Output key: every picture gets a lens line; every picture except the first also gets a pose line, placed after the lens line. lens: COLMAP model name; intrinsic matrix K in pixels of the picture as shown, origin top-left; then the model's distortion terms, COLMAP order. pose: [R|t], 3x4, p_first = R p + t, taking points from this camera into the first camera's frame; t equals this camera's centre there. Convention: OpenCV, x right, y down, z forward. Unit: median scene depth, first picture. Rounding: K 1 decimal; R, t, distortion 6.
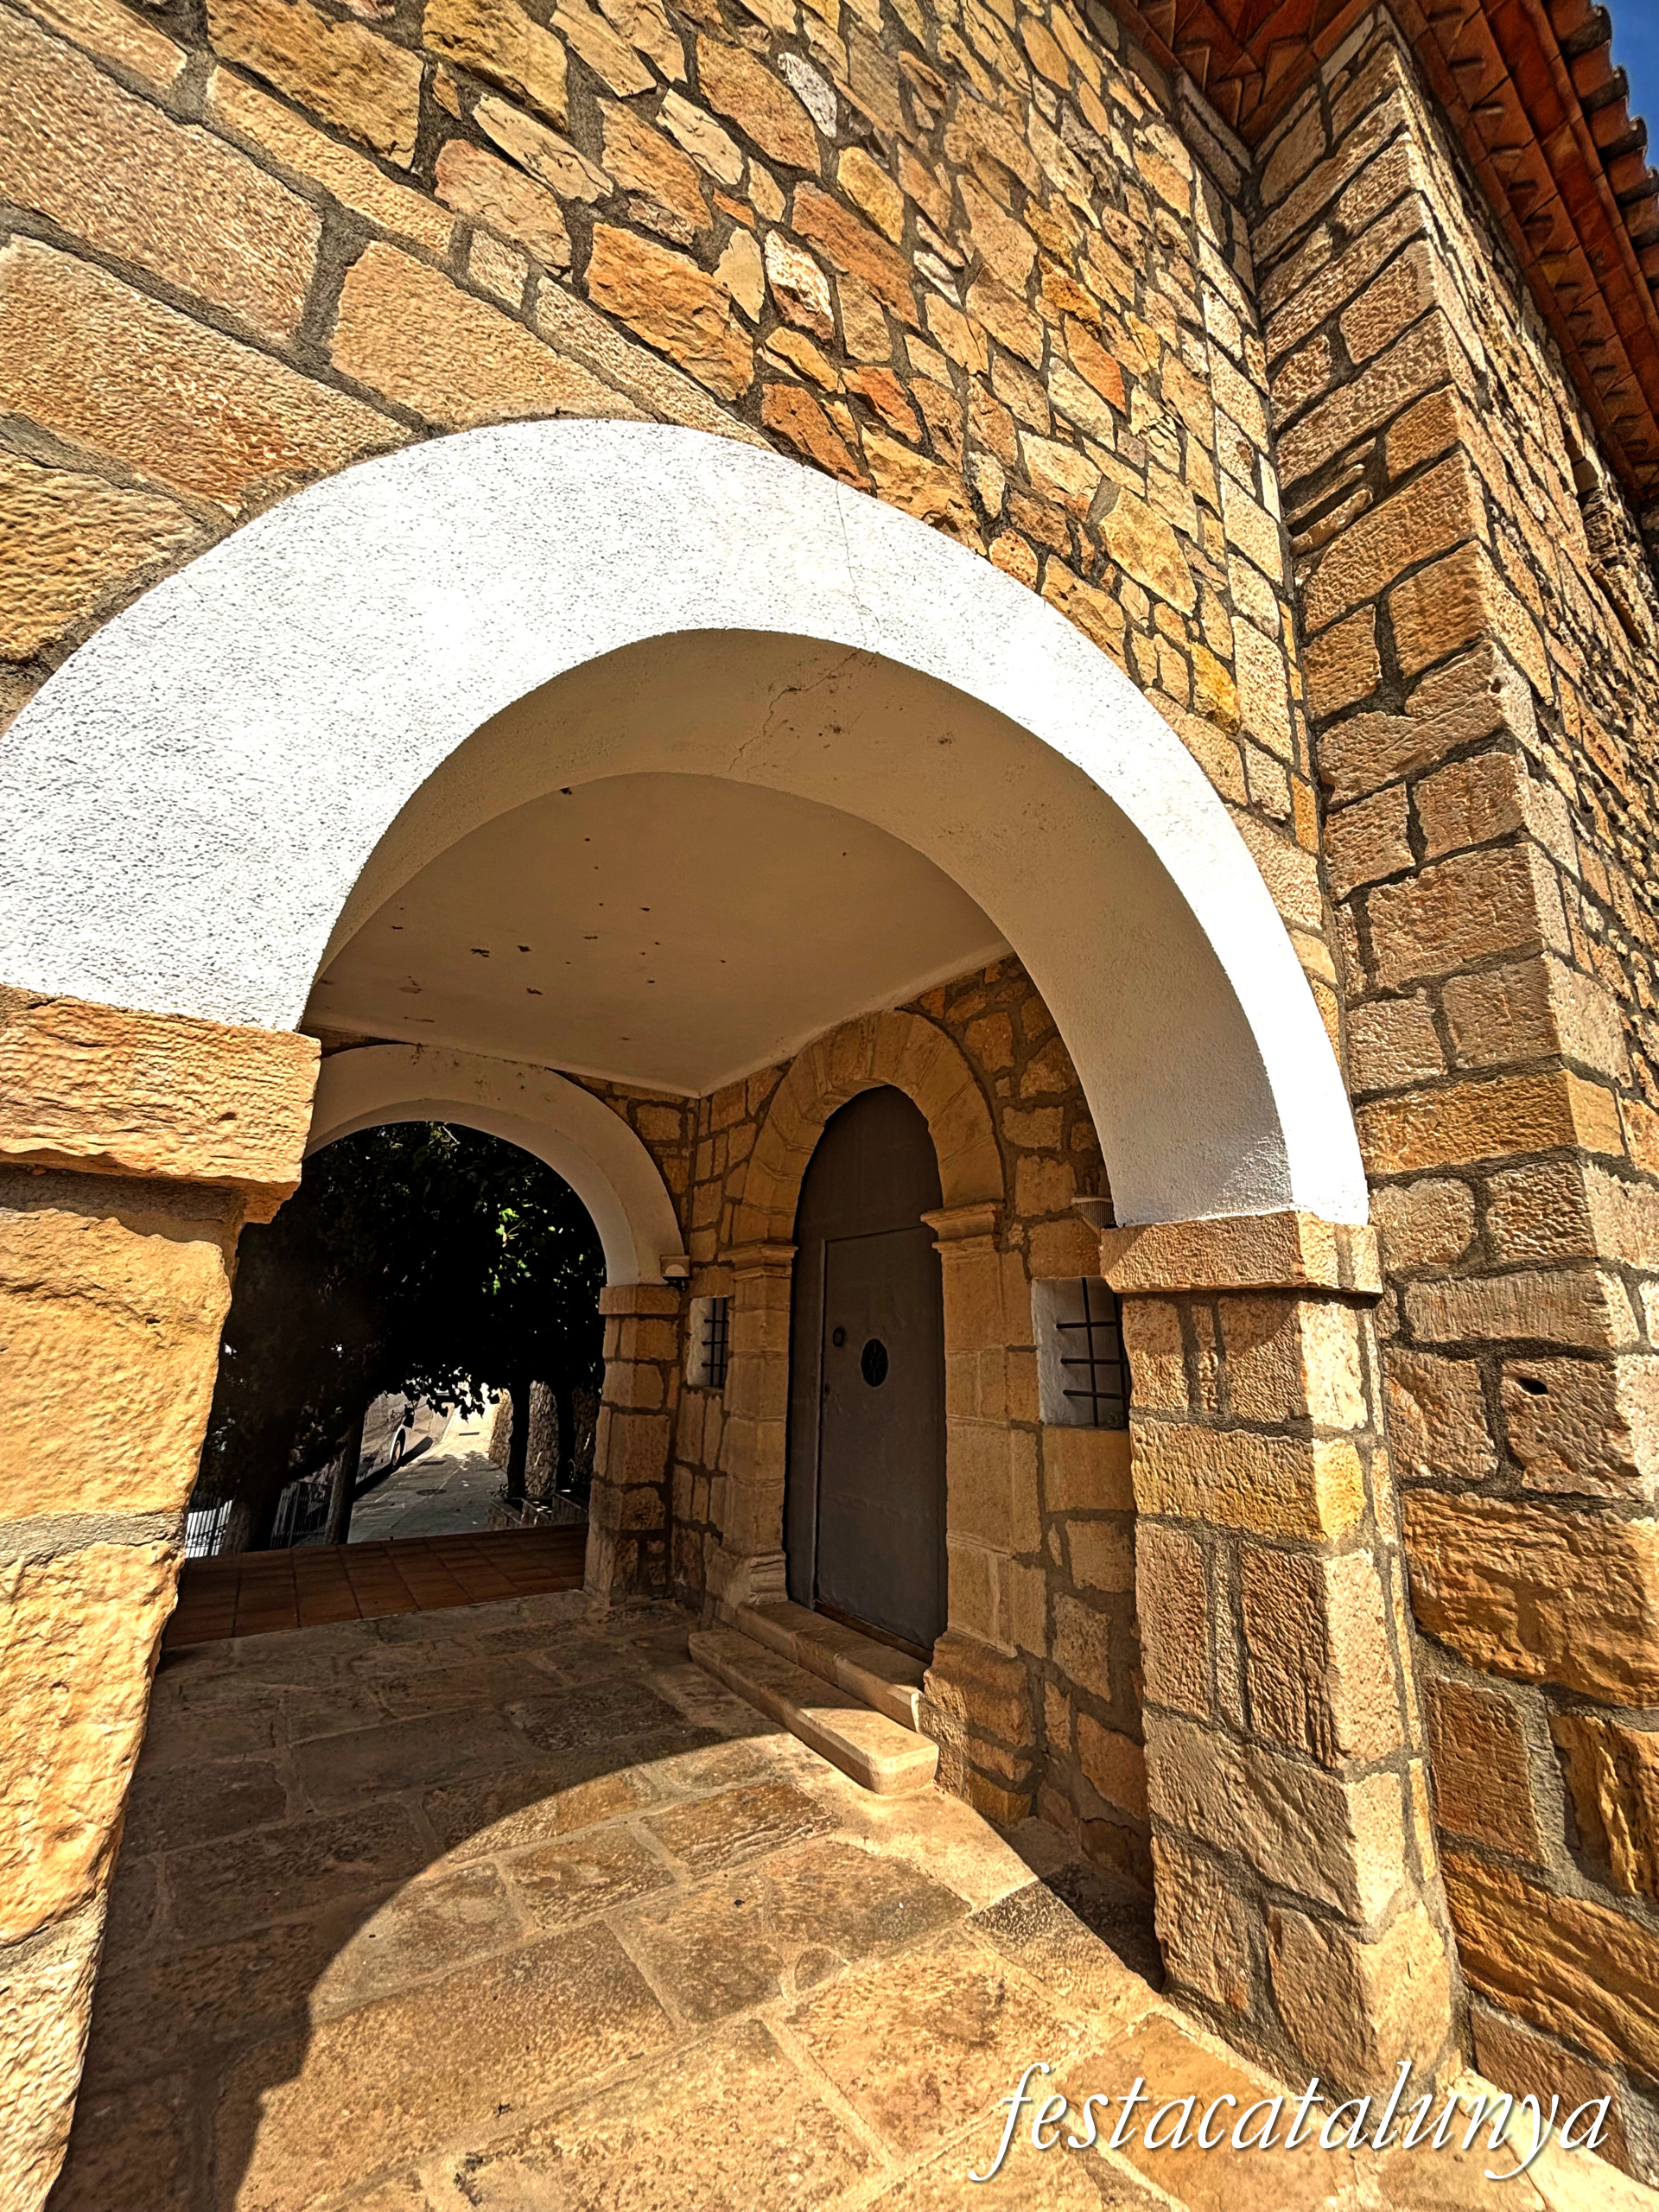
lens RADIAL K [[902.7, 0, 829.5], [0, 902.7, 1106.0], [0, 0, 1]] dist [0.002099, -0.000341]
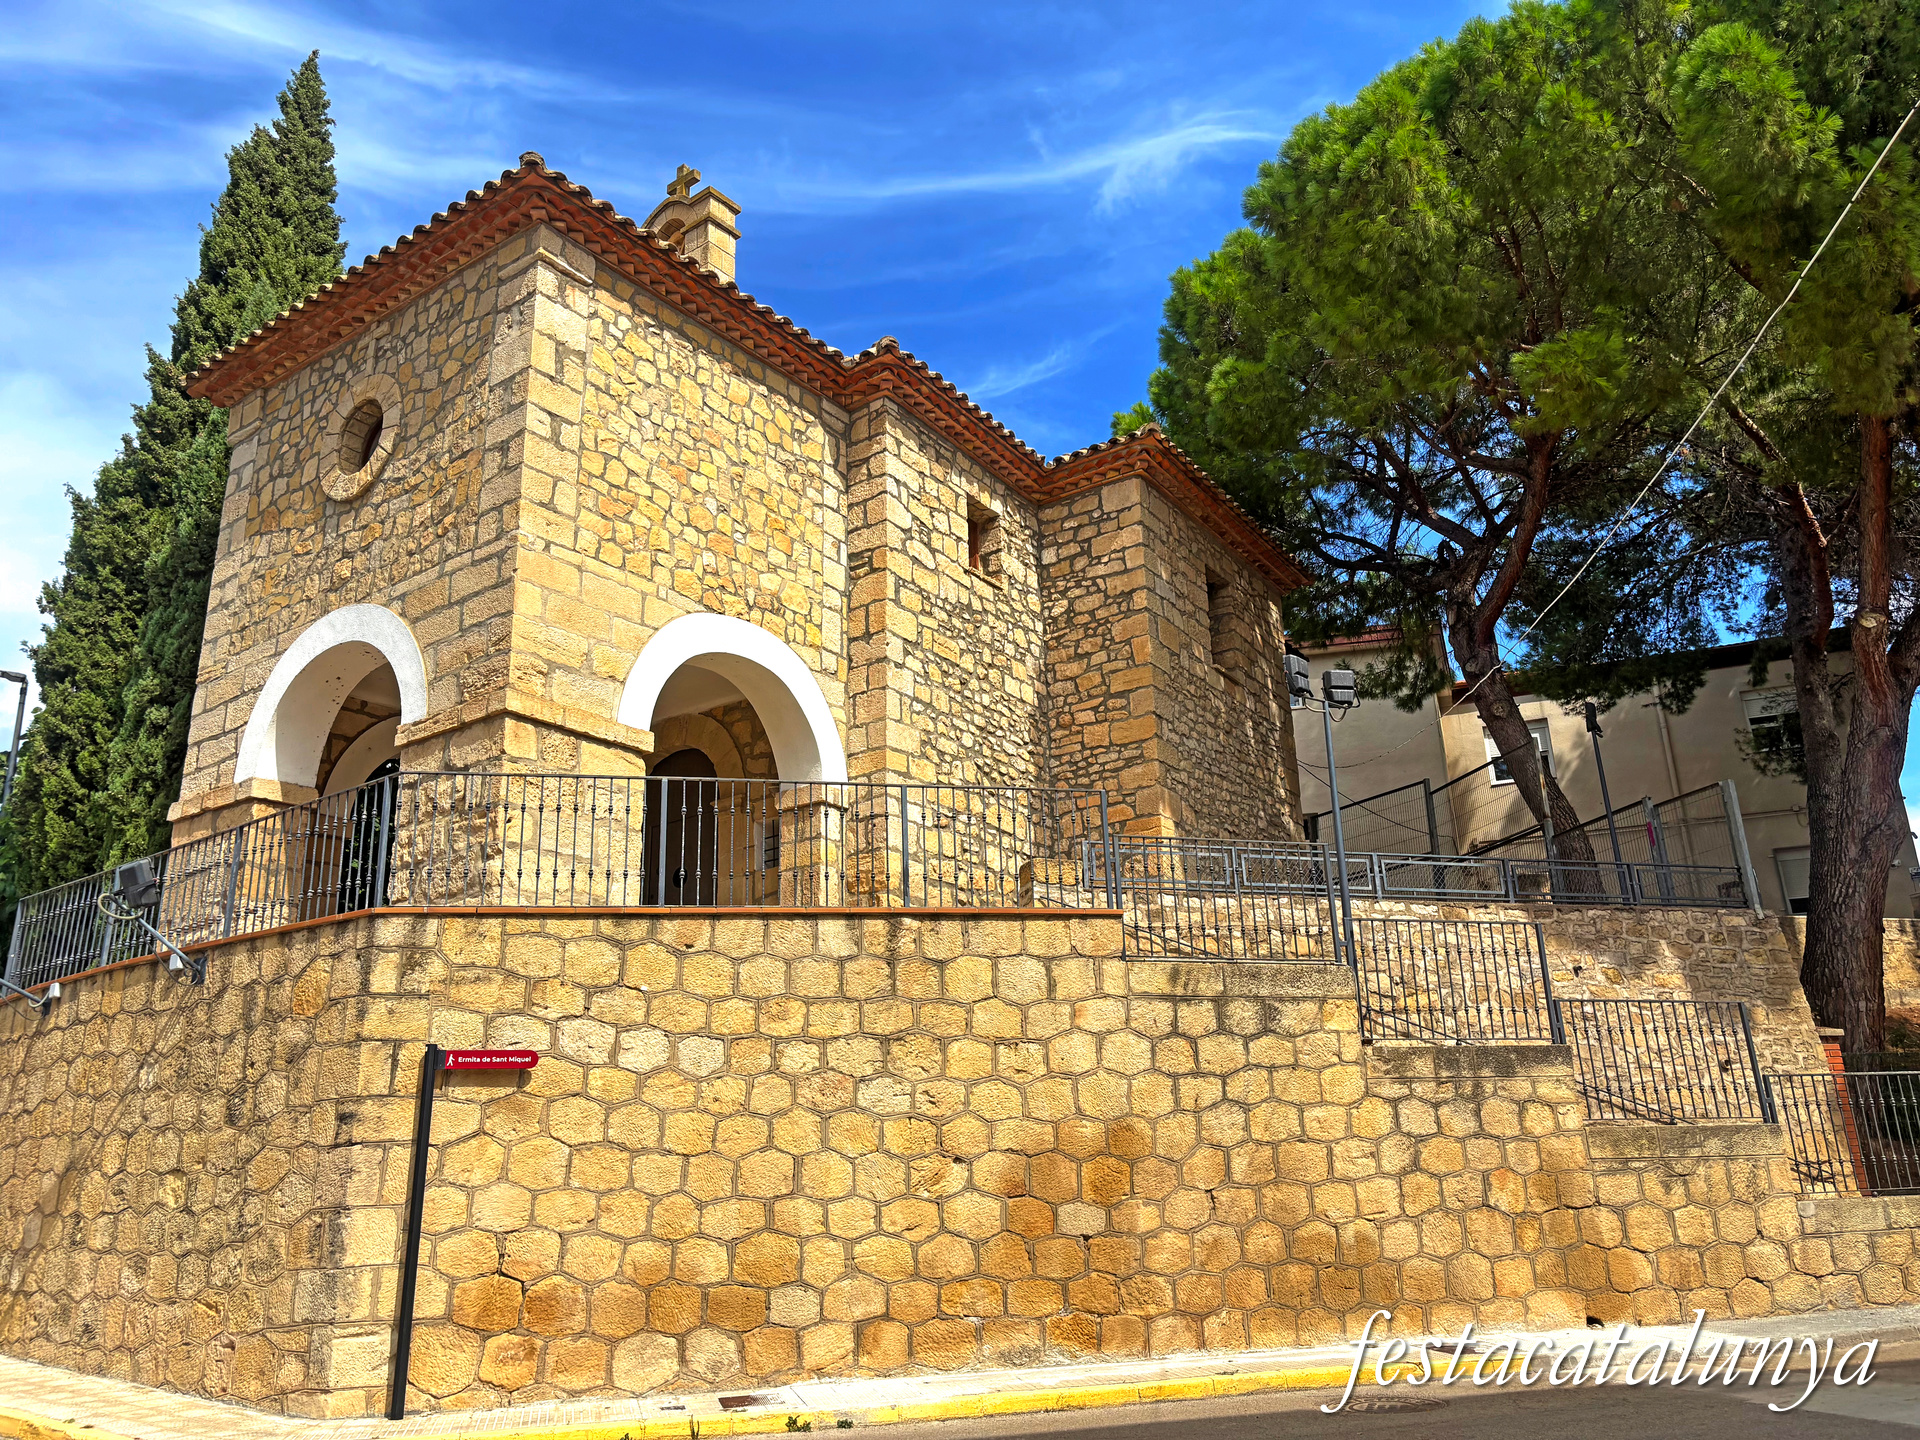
lens RADIAL K [[1450.2, 0, 960.0], [0, 1450.2, 720.0], [0, 0, 1]] dist [0.102051, -0.000981]
pose [[0.942977, 0.050730, 0.328969, -0.798263], [-0.028713, 0.997031, -0.071444, 0.225041], [-0.331617, 0.057924, 0.941634, -4.096725]]
